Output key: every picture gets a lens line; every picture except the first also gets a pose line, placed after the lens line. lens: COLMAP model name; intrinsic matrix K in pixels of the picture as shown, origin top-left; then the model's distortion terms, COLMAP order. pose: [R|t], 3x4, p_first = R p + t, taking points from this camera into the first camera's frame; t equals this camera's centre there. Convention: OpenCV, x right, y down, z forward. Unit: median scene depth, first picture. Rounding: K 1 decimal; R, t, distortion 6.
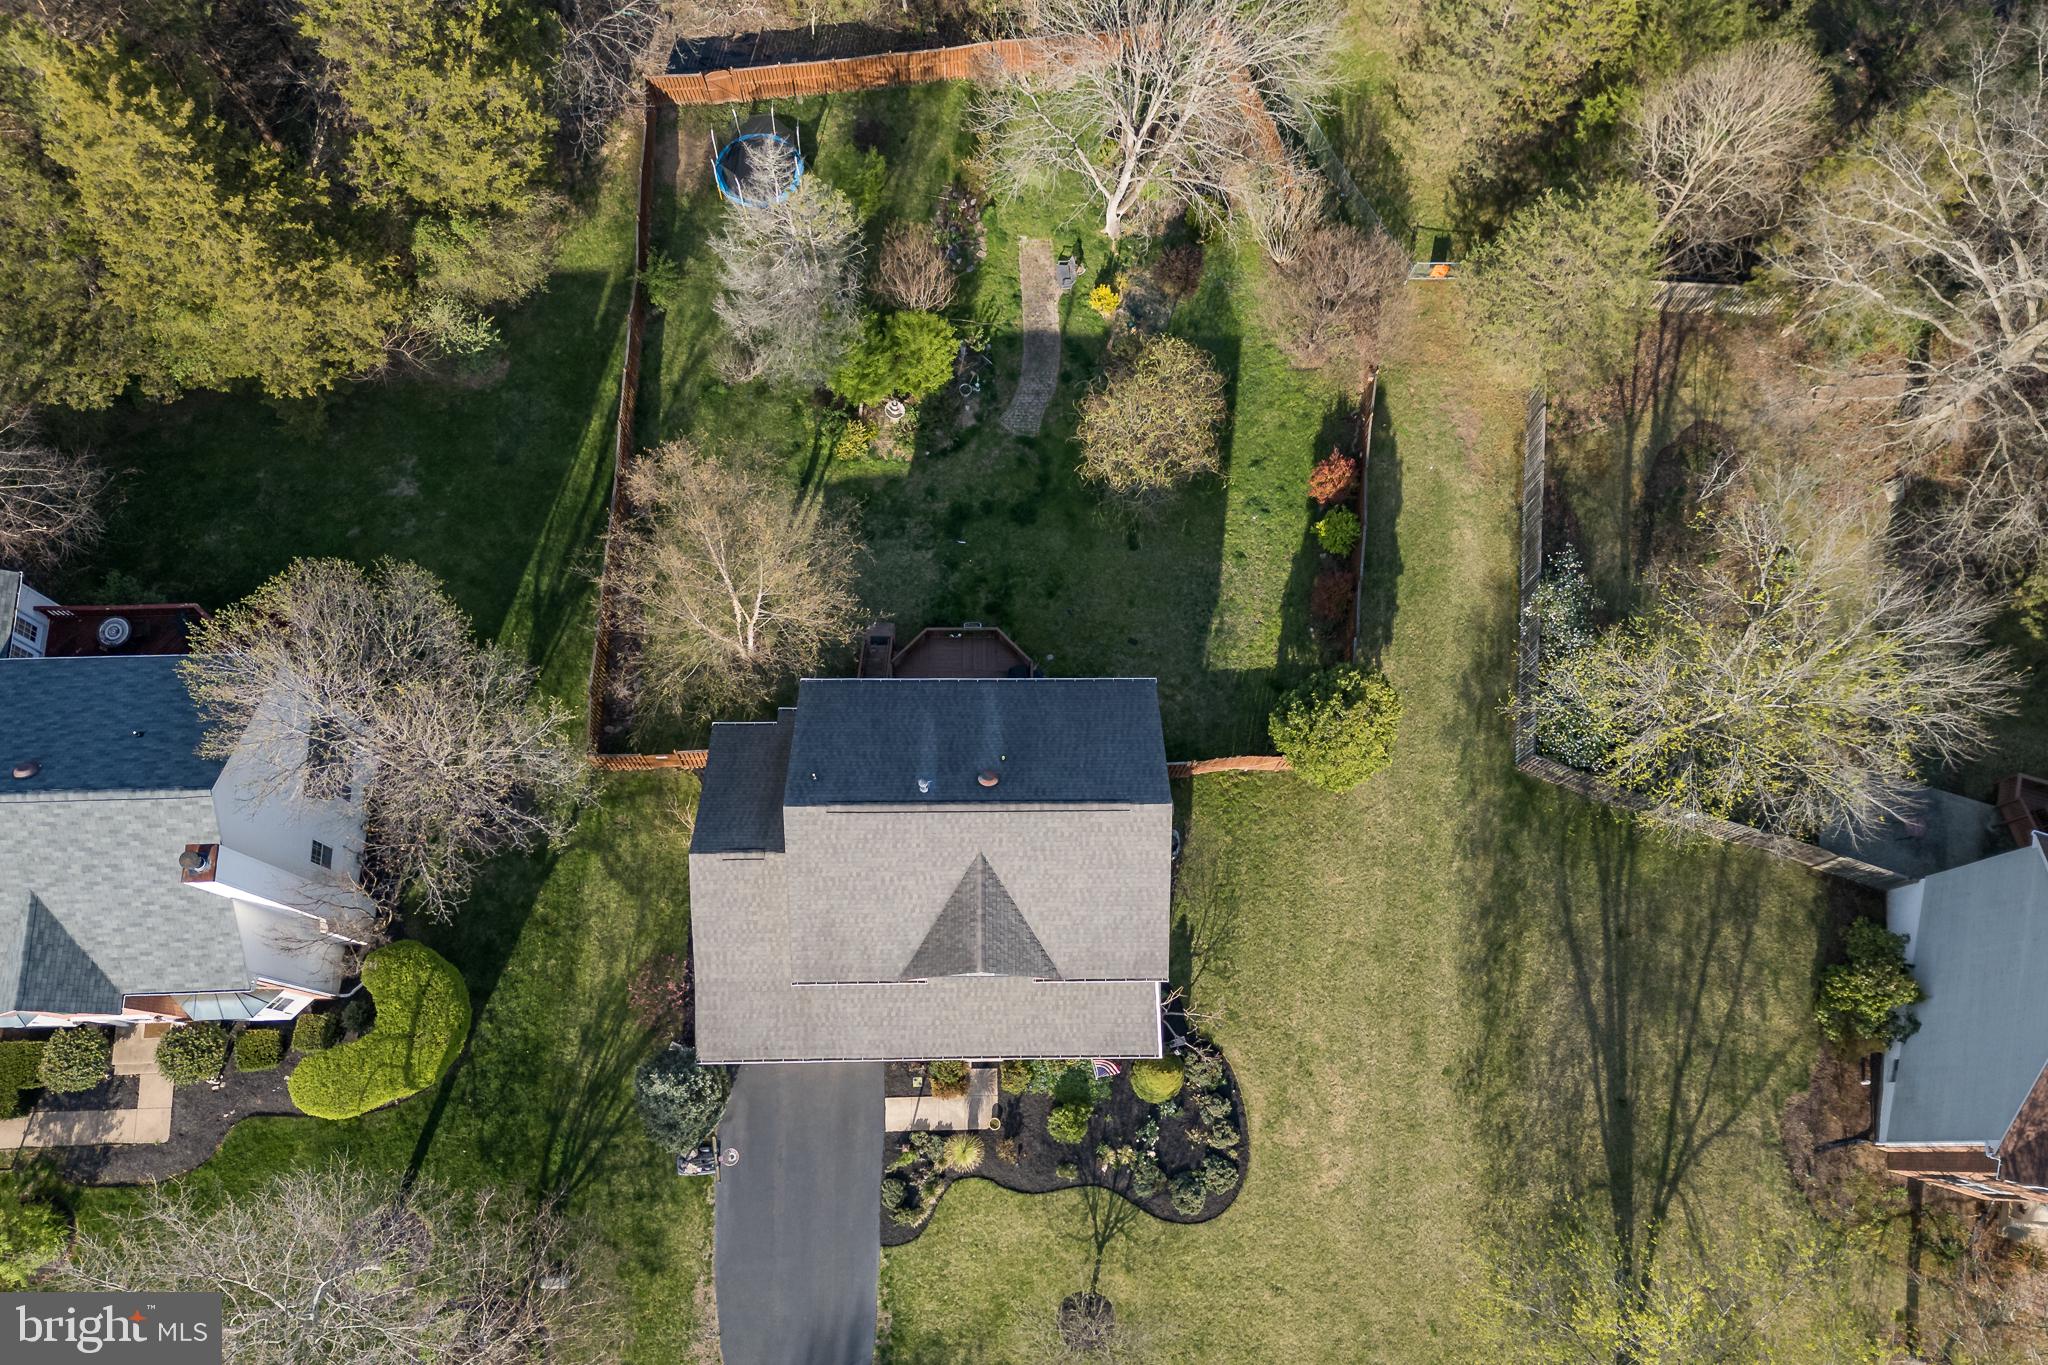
lens RADIAL K [[1456.9, 0, 1020.9], [0, 1456.9, 728.9], [0, 0, 1]] dist [0.039765, -0.006783]
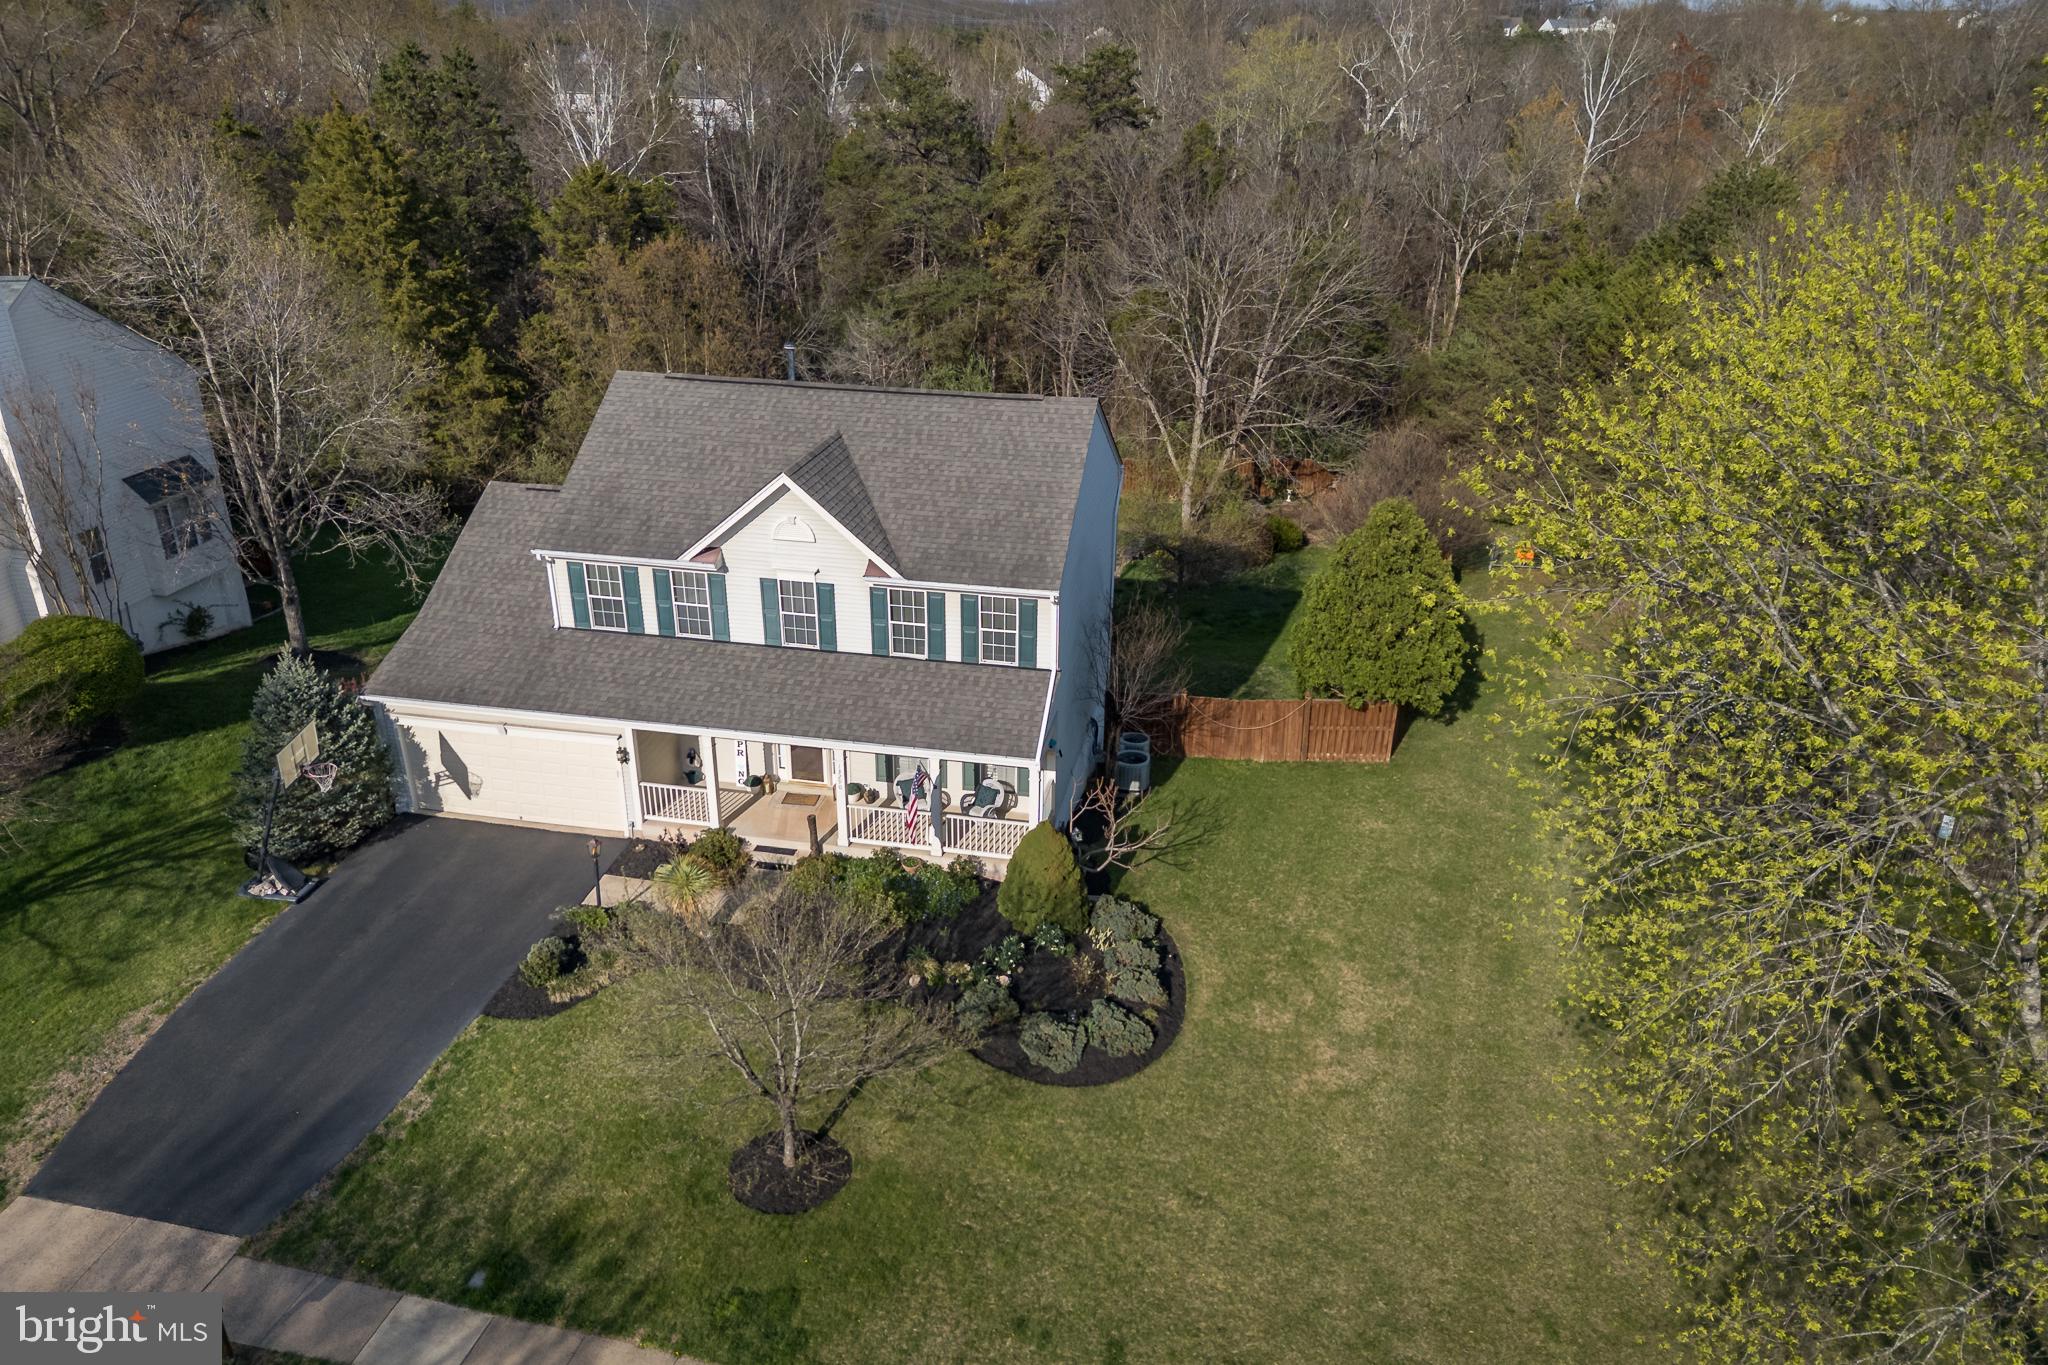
lens RADIAL K [[1399.9, 0, 1023.1], [0, 1399.9, 712.2], [0, 0, 1]] dist [0.050734, -0.030722]
pose [[0.977689, 0.072768, -0.197051, 0.191669], [-0.196321, 0.650196, -0.733964, 0.604467], [0.074713, 0.756274, 0.649976, 0.563702]]
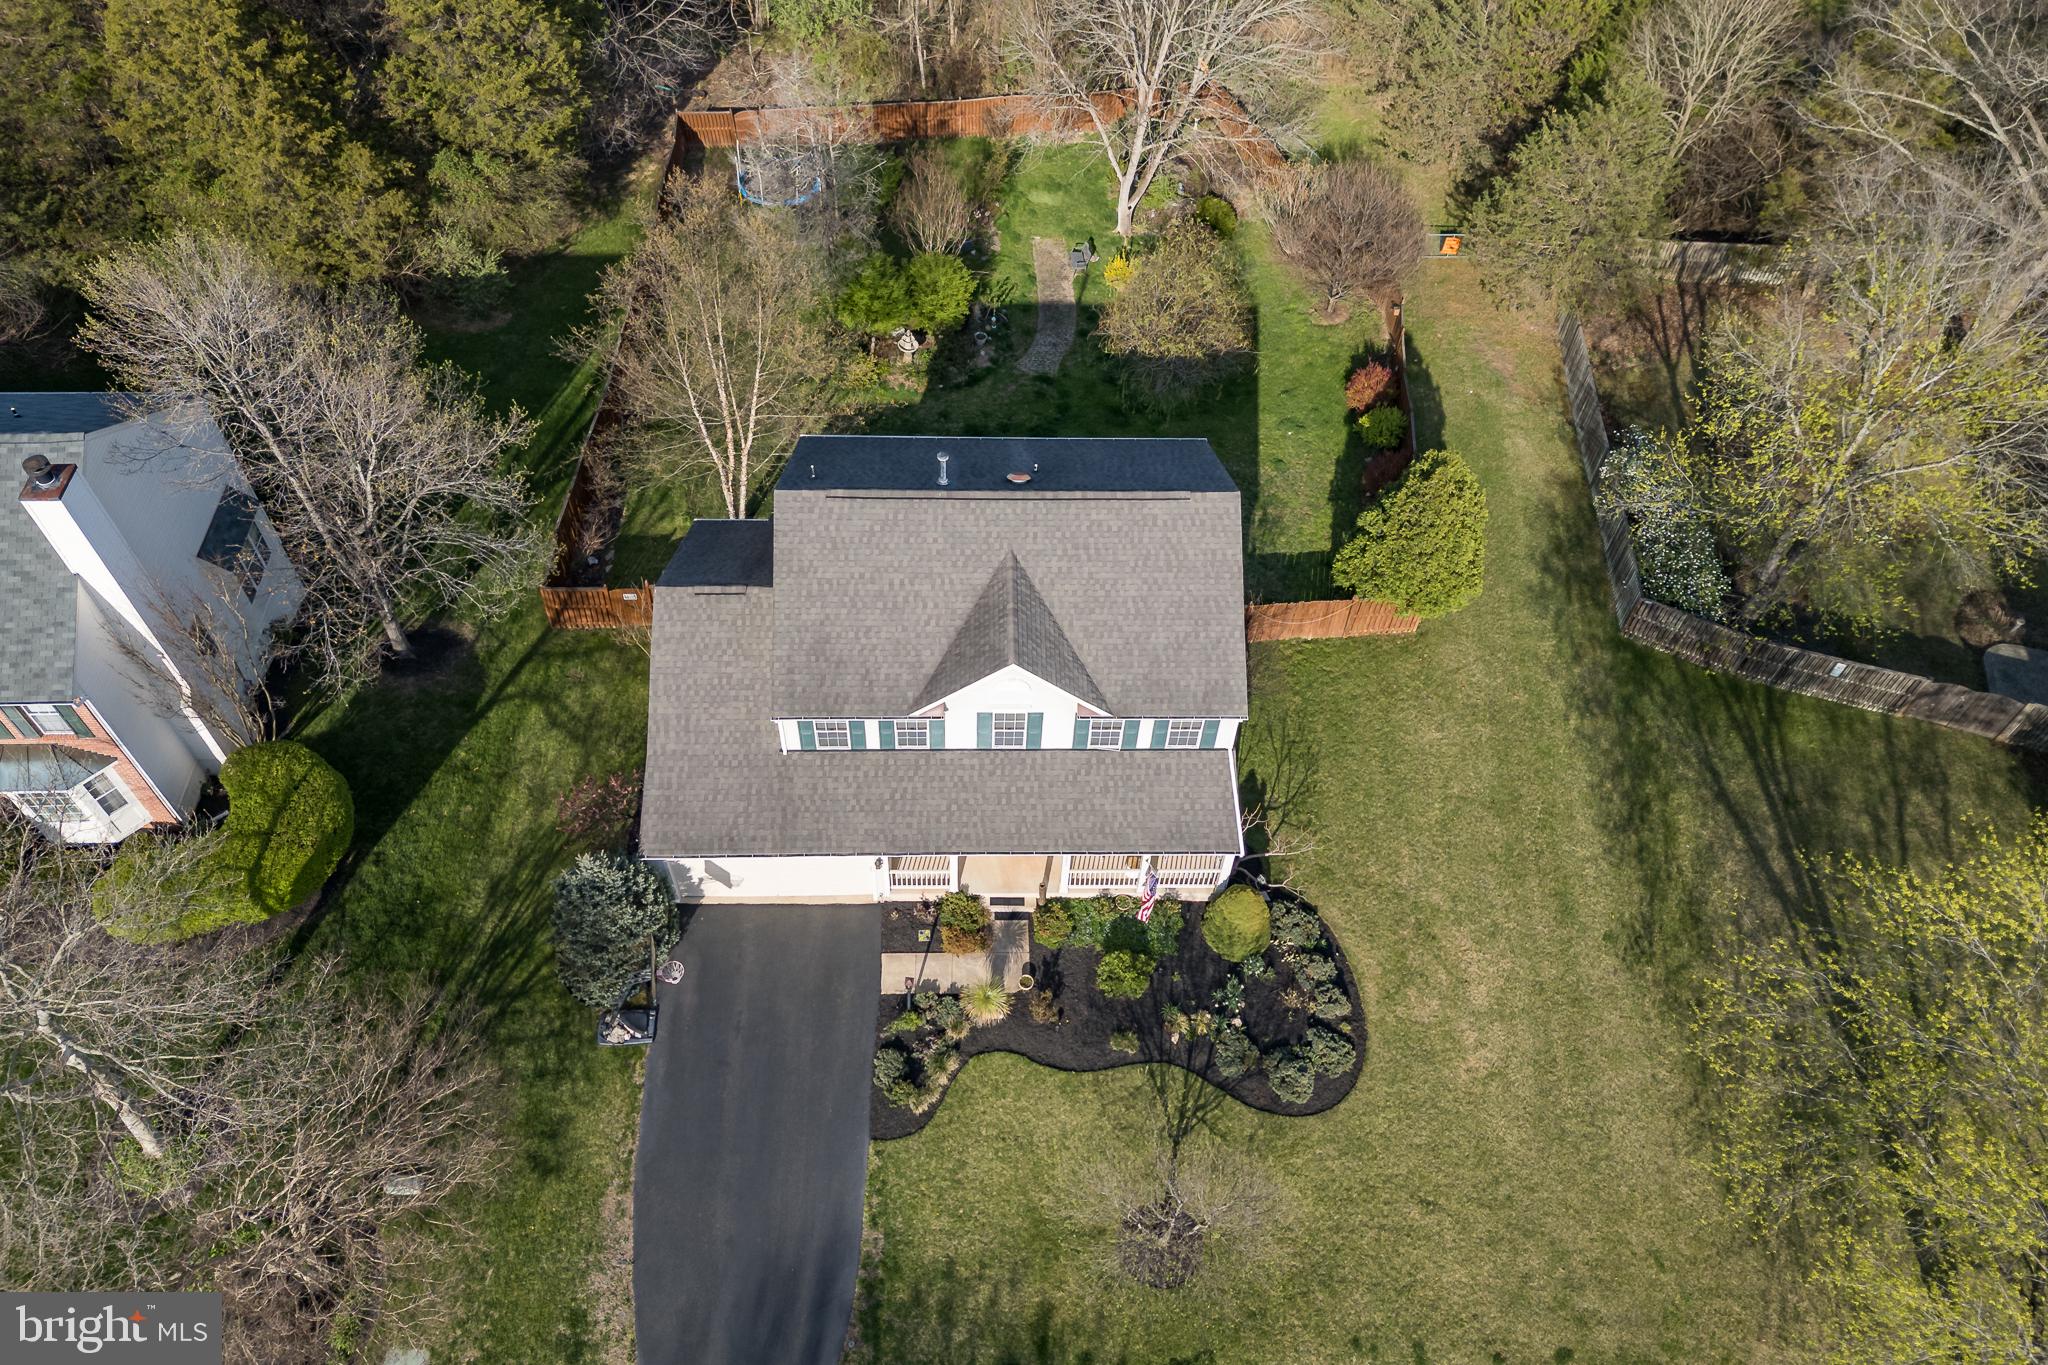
lens RADIAL K [[1441.5, 0, 1025.4], [0, 1441.5, 610.8], [0, 0, 1]] dist [0.034329, -0.001091]
pose [[0.999889, -0.005553, 0.013838, -0.027097], [0.010659, 0.915166, -0.402936, 0.387780], [-0.010427, 0.403039, 0.915124, 0.236040]]
